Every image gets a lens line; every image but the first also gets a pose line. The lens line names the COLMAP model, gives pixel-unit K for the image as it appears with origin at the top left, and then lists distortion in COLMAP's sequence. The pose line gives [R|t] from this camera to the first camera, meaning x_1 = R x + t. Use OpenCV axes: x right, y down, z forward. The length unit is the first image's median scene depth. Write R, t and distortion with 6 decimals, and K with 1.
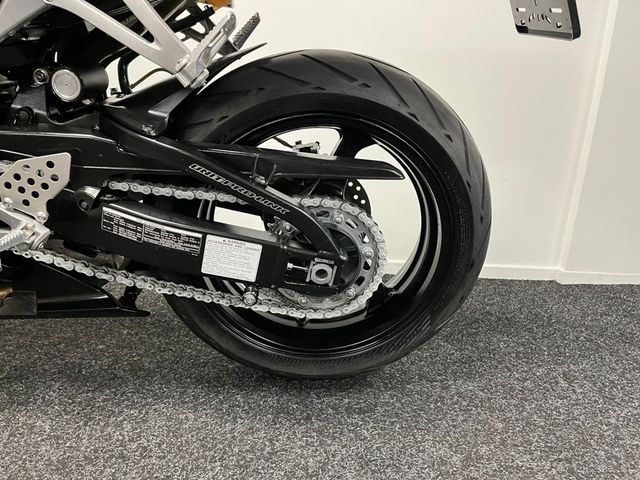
lens RADIAL K [[484.3, 0, 319.9], [0, 484.3, 245.0], [0, 0, 1]] dist [0.083708, -0.113729]
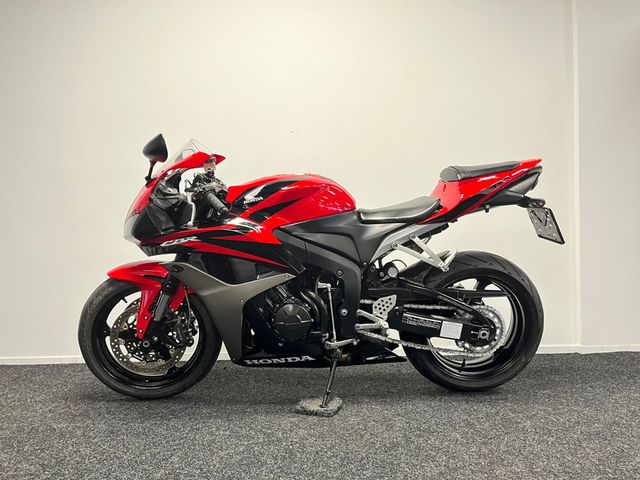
lens RADIAL K [[484.3, 0, 319.5], [0, 484.3, 239.9], [0, 0, 1]] dist [0.083708, -0.113729]
pose [[0.997529, -0.070152, -0.003729, -0.797565], [0.066326, 0.957962, -0.279124, 0.236604], [0.023153, 0.278188, 0.960248, -1.609963]]
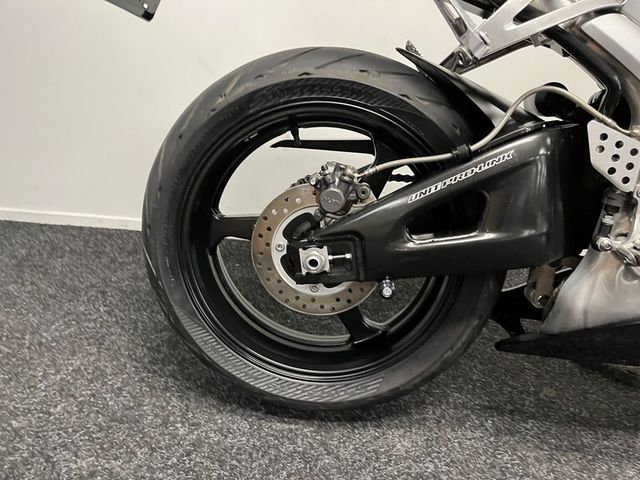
lens RADIAL K [[484.3, 0, 327.6], [0, 484.3, 247.5], [0, 0, 1]] dist [0.083708, -0.113729]
pose [[0.991928, 0.038802, -0.120717, -1.492541], [-0.023833, 0.992113, 0.123061, -0.211868], [0.124540, -0.119191, 0.985030, -0.009385]]
